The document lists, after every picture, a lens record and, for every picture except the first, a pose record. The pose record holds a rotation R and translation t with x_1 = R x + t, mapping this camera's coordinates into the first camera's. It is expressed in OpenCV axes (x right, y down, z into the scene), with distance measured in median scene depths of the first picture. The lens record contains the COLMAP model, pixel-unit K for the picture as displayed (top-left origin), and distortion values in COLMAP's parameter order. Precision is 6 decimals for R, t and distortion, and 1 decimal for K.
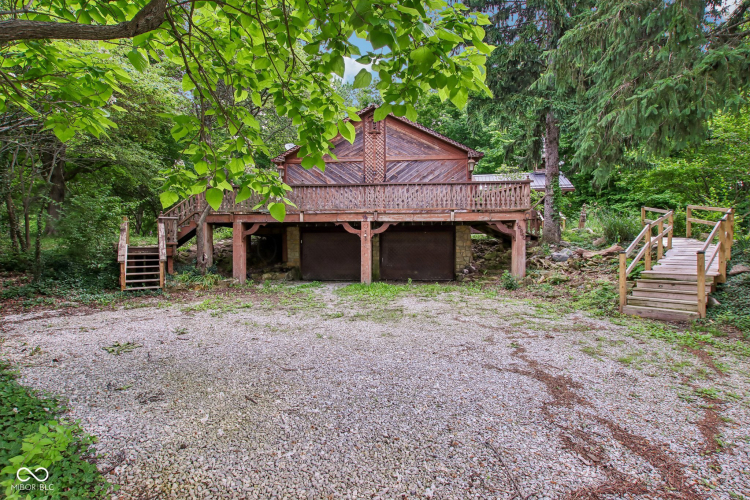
lens RADIAL K [[348.9, 0, 374.0], [0, 348.9, 249.7], [0, 0, 1]] dist [-0.022522, 0.005416]
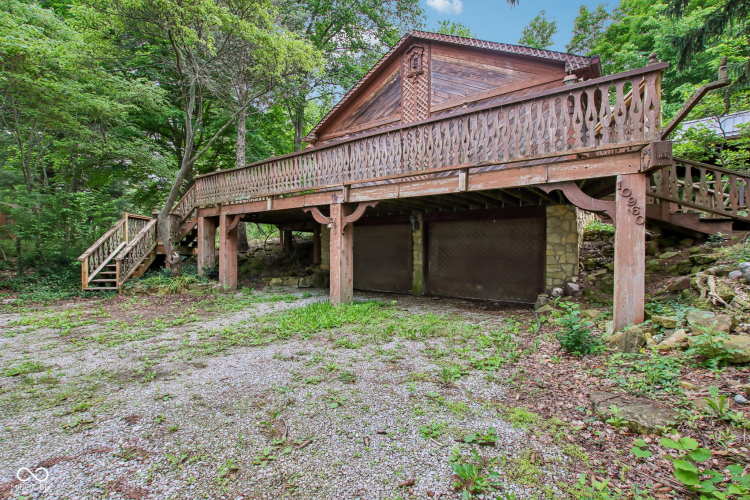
lens RADIAL K [[348.9, 0, 375.8], [0, 348.9, 249.7], [0, 0, 1]] dist [-0.022522, 0.005416]
pose [[0.853143, 0.006867, -0.521631, 0.365651], [-0.008529, 0.999963, -0.000786, 0.001935], [0.521607, 0.005120, 0.853171, 0.503332]]
